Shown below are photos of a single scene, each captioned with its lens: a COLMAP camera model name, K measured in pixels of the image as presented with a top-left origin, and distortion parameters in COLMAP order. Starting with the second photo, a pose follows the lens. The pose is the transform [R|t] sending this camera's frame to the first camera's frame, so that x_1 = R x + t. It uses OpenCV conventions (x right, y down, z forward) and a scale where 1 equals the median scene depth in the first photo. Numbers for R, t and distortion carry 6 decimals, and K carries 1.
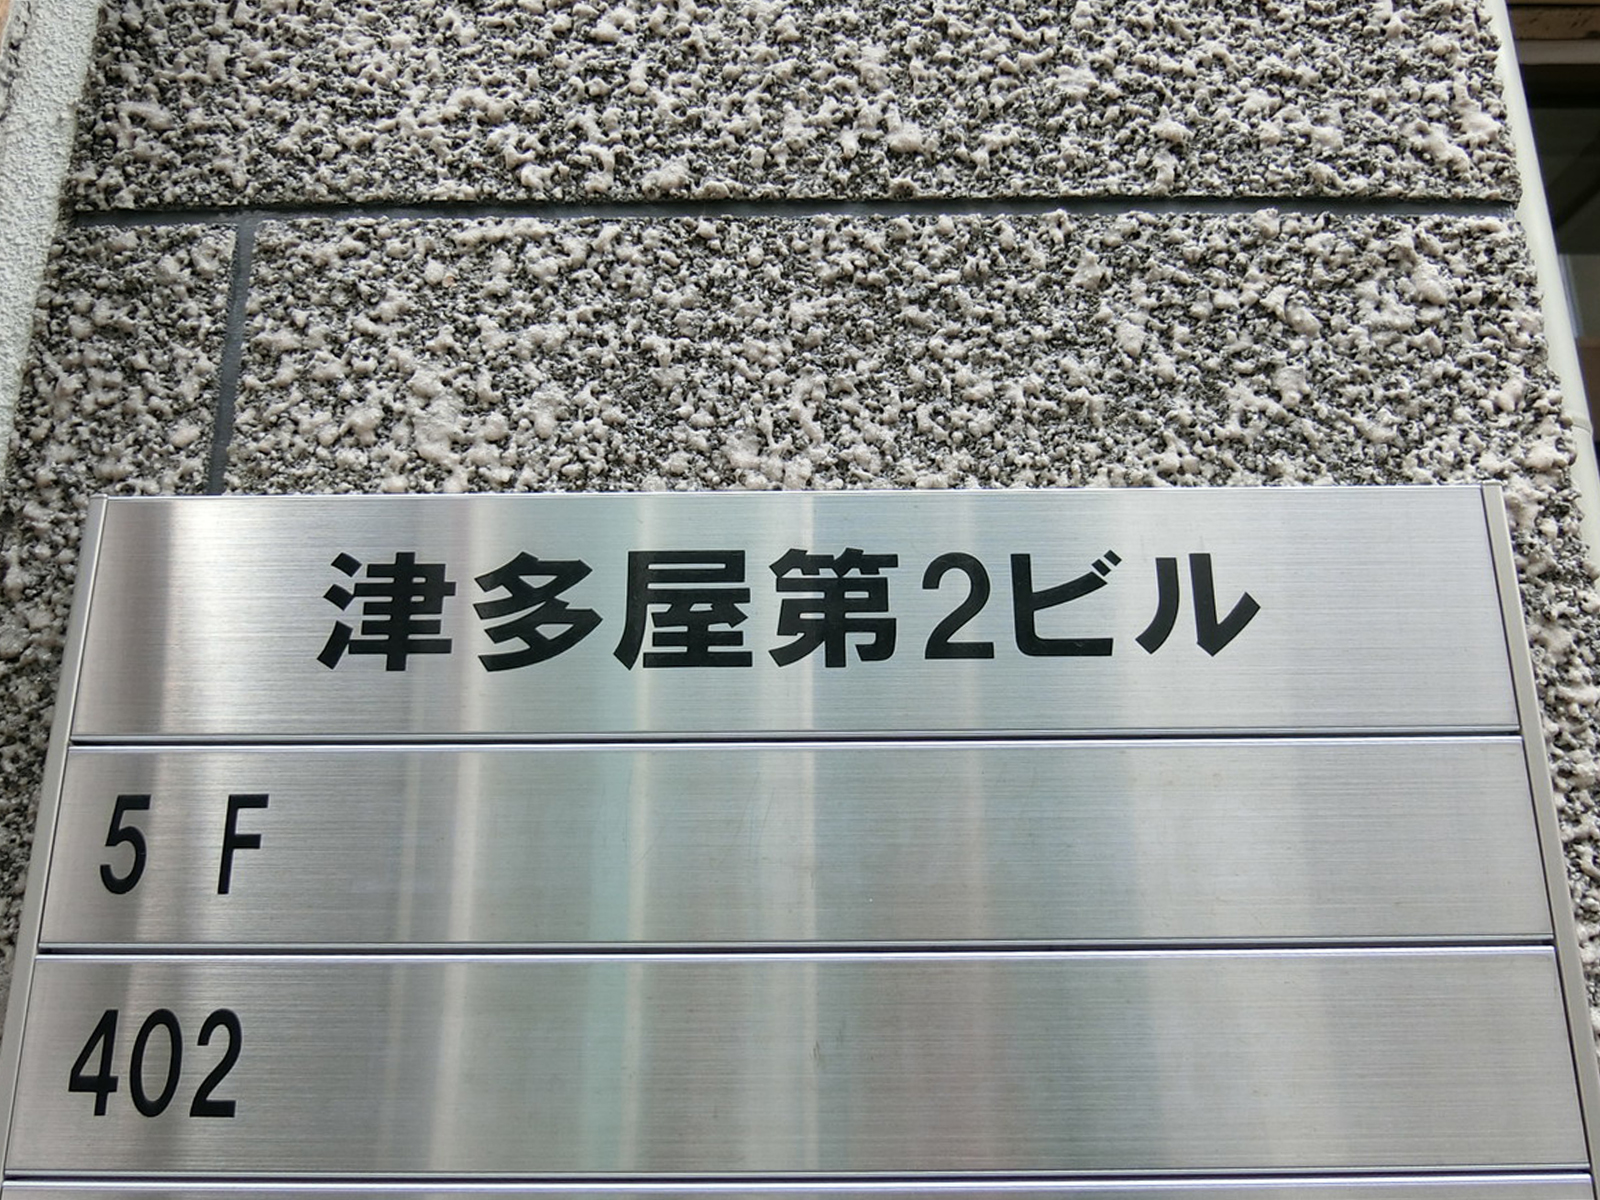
lens RADIAL K [[925.0, 0, 800.0], [0, 925.0, 600.0], [0, 0, 1]] dist [-0.028629, -0.001856]
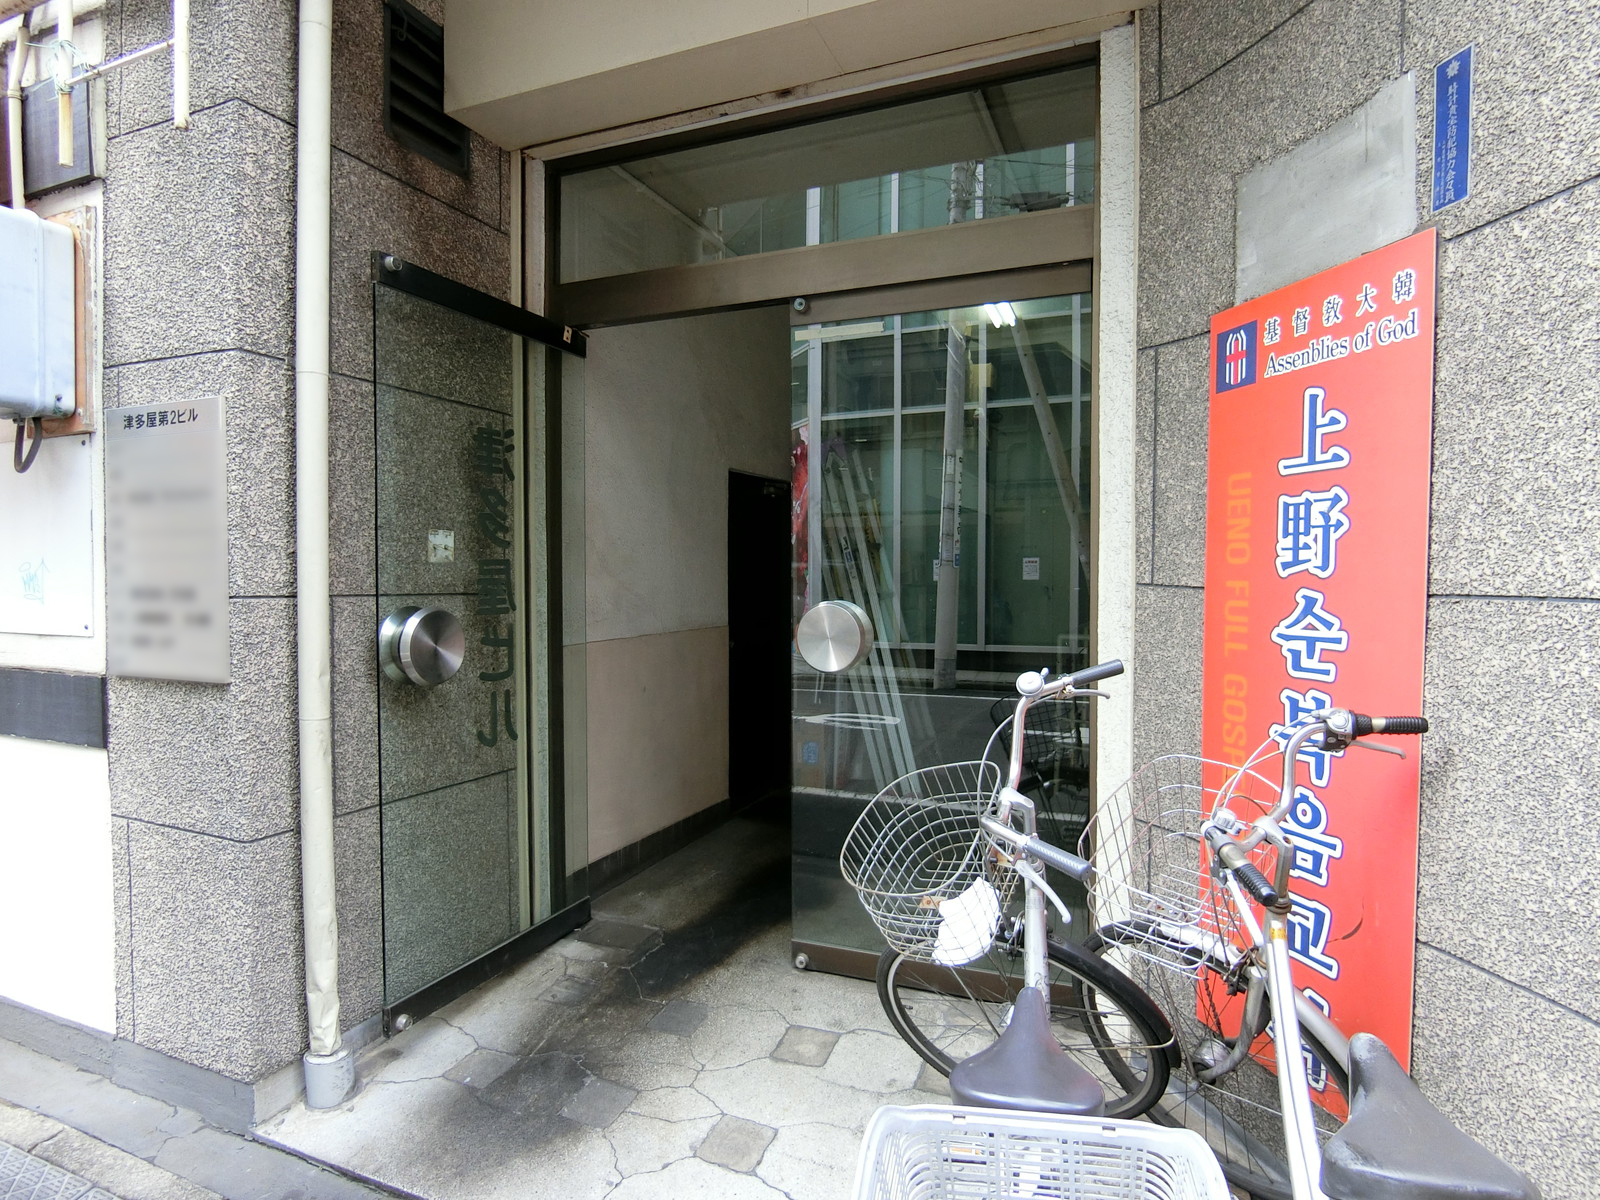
lens RADIAL K [[925.0, 0, 800.0], [0, 925.0, 600.0], [0, 0, 1]] dist [-0.028629, -0.001856]
pose [[0.921045, 0.019097, -0.388988, 8.225053], [0.072261, 0.973074, 0.218872, 0.212708], [0.382694, -0.229700, 0.894865, -4.313327]]
